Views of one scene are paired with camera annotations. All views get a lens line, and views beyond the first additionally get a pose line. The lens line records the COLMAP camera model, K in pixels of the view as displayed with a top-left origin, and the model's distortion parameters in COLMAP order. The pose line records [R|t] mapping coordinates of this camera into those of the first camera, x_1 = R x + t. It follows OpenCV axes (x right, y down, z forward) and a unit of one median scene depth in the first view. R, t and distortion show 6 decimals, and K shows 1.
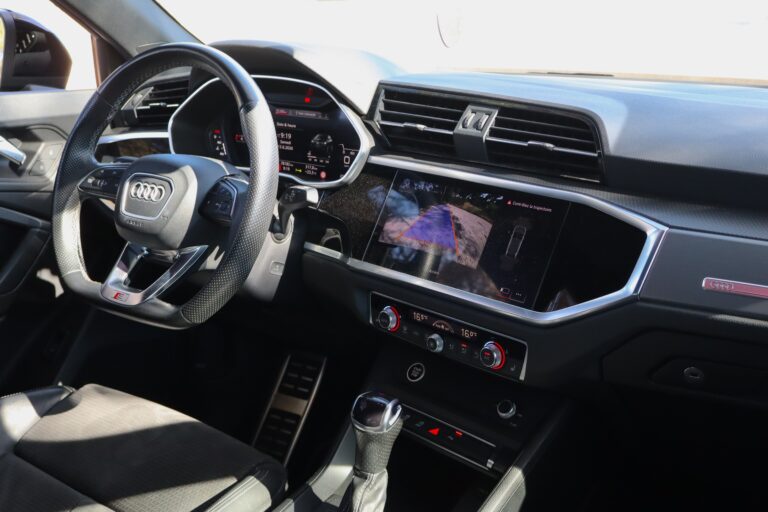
lens RADIAL K [[895.7, 0, 384.3], [0, 895.7, 254.8], [0, 0, 1]] dist [-0.022300, 0.000000]
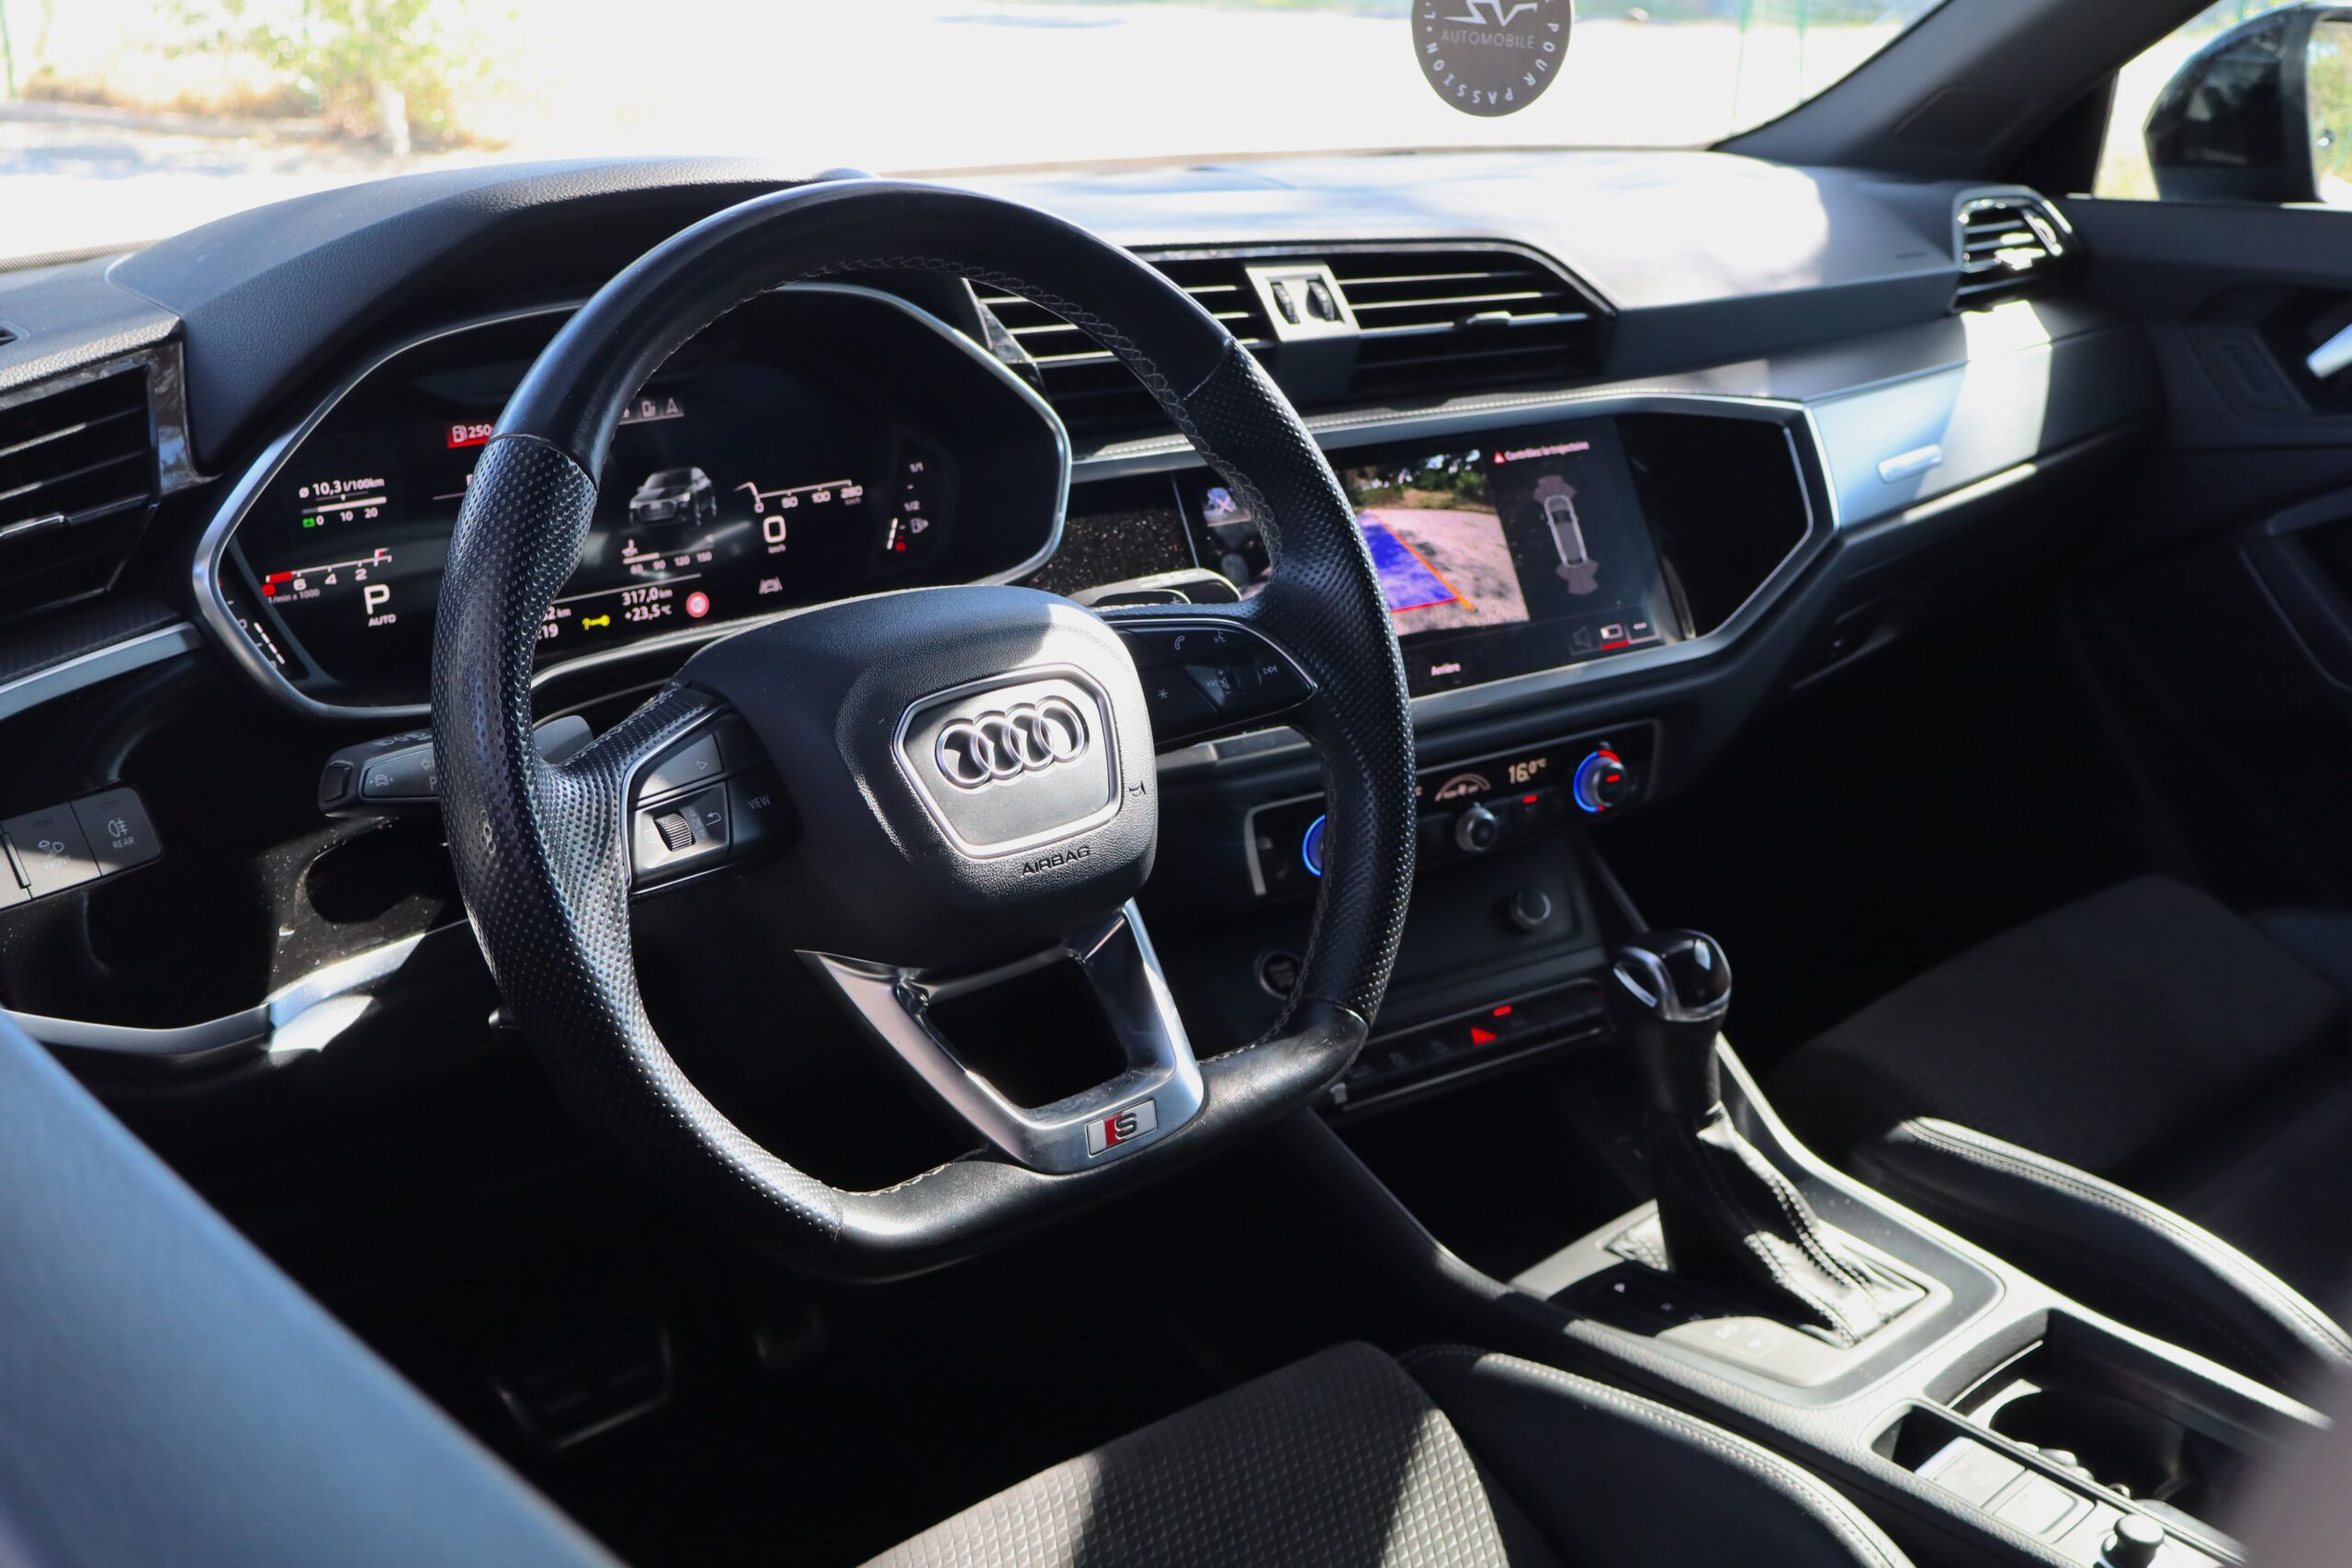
lens RADIAL K [[2494.2, 0, 1176.7], [0, 2494.2, 788.5], [0, 0, 1]] dist [0.011195, 0.000000]
pose [[0.176799, -0.314805, 0.932545, -1.043512], [0.267716, 0.927129, 0.262221, -0.260953], [-0.947138, 0.203297, 0.248194, 0.835021]]
